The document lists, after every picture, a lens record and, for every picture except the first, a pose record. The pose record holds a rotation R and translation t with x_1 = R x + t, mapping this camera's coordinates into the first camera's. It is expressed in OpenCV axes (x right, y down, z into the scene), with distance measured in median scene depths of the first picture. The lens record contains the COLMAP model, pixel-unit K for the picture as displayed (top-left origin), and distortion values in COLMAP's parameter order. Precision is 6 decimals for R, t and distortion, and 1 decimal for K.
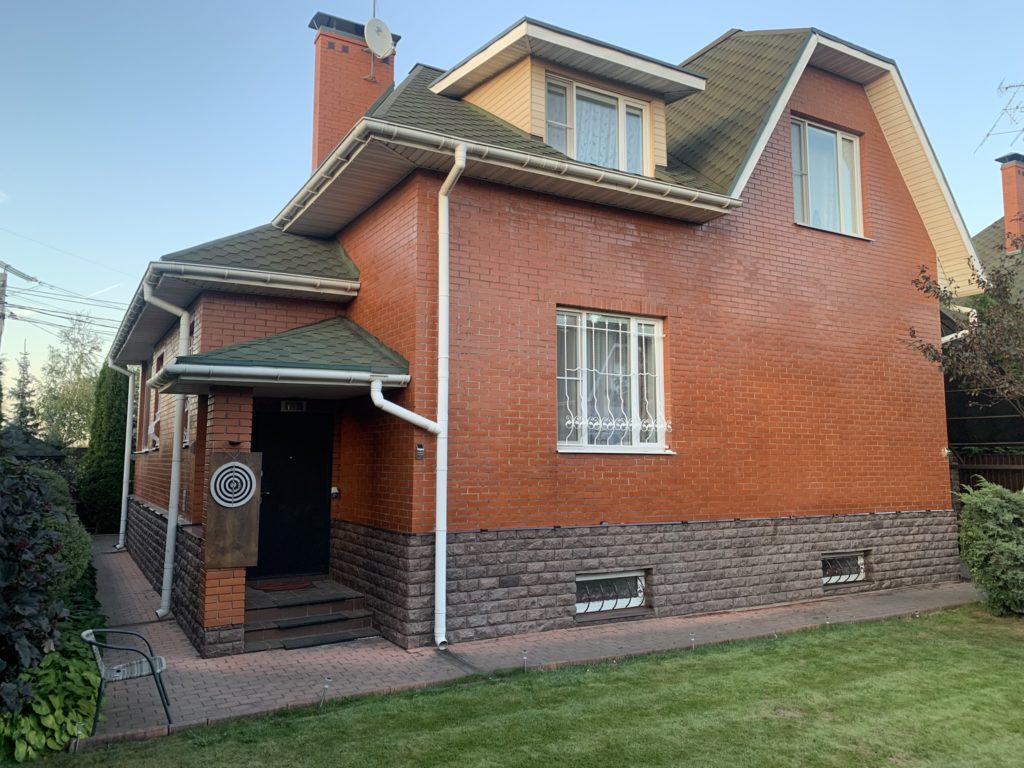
lens RADIAL K [[765.6, 0, 495.2], [0, 765.6, 380.9], [0, 0, 1]] dist [0.079967, -0.134901]
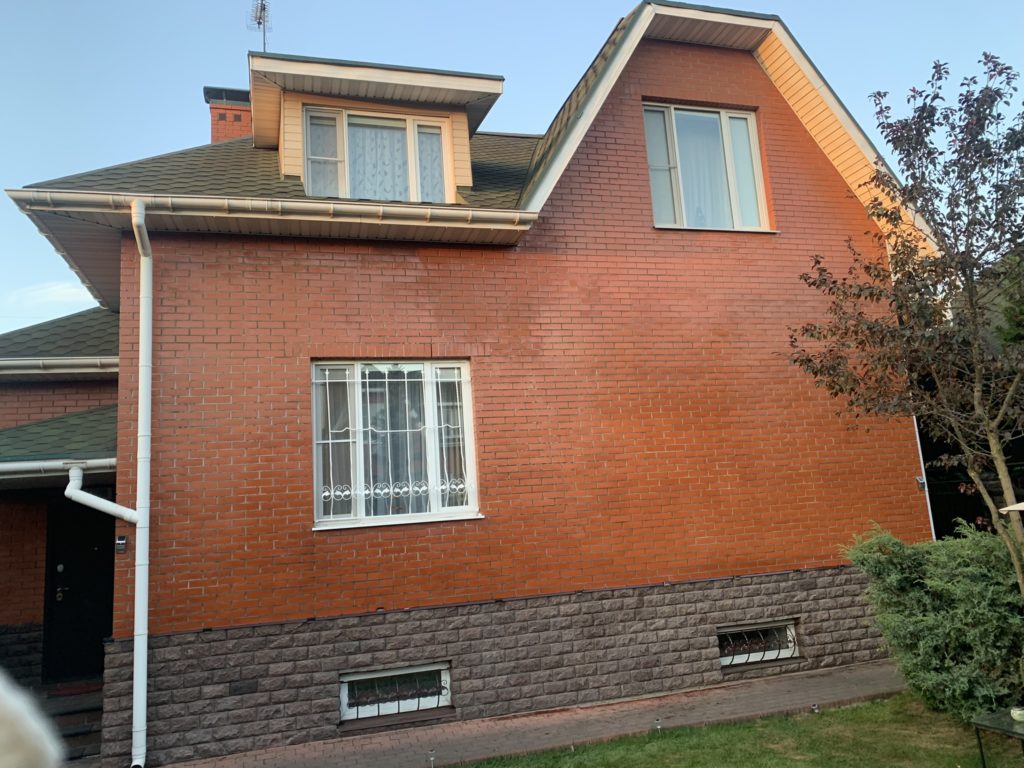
lens RADIAL K [[771.4, 0, 499.4], [0, 771.4, 385.3], [0, 0, 1]] dist [0.023054, -0.019546]
pose [[0.971070, -0.102610, -0.215623, 0.466266], [0.091340, 0.993911, -0.061625, 0.003883], [0.220634, 0.040147, 0.974530, 0.184766]]
